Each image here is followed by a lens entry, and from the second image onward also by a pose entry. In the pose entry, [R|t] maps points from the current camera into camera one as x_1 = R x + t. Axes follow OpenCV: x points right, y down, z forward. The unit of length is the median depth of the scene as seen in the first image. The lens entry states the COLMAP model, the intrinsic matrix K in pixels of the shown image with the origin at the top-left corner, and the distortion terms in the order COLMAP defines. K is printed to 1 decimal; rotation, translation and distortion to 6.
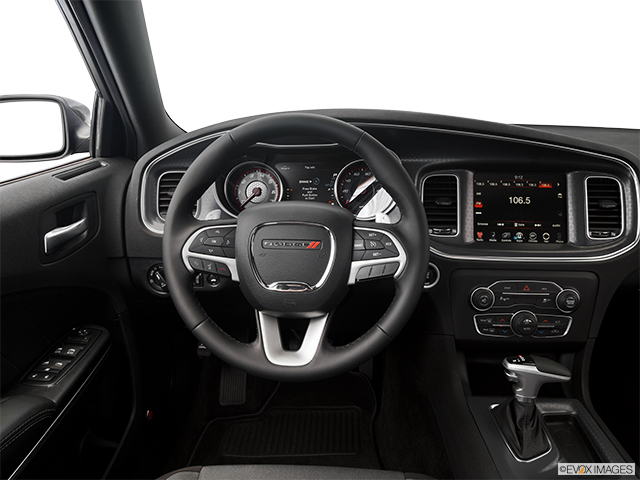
lens RADIAL K [[484.9, 0, 320.0], [0, 484.9, 240.0], [0, 0, 1]] dist [-0.133528, 0.078857]
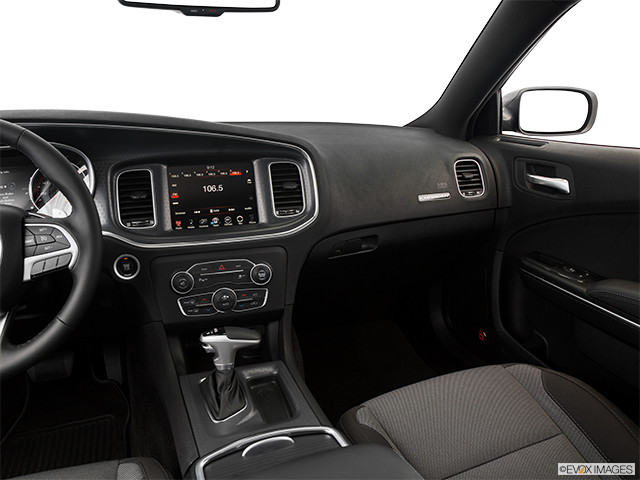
lens RADIAL K [[484.9, 0, 320.0], [0, 484.9, 240.0], [0, 0, 1]] dist [-0.133528, 0.078857]
pose [[0.915072, -0.102759, 0.389980, 0.212705], [0.111247, 0.993792, 0.000828, 0.062365], [-0.387644, 0.042627, 0.920823, -0.108209]]
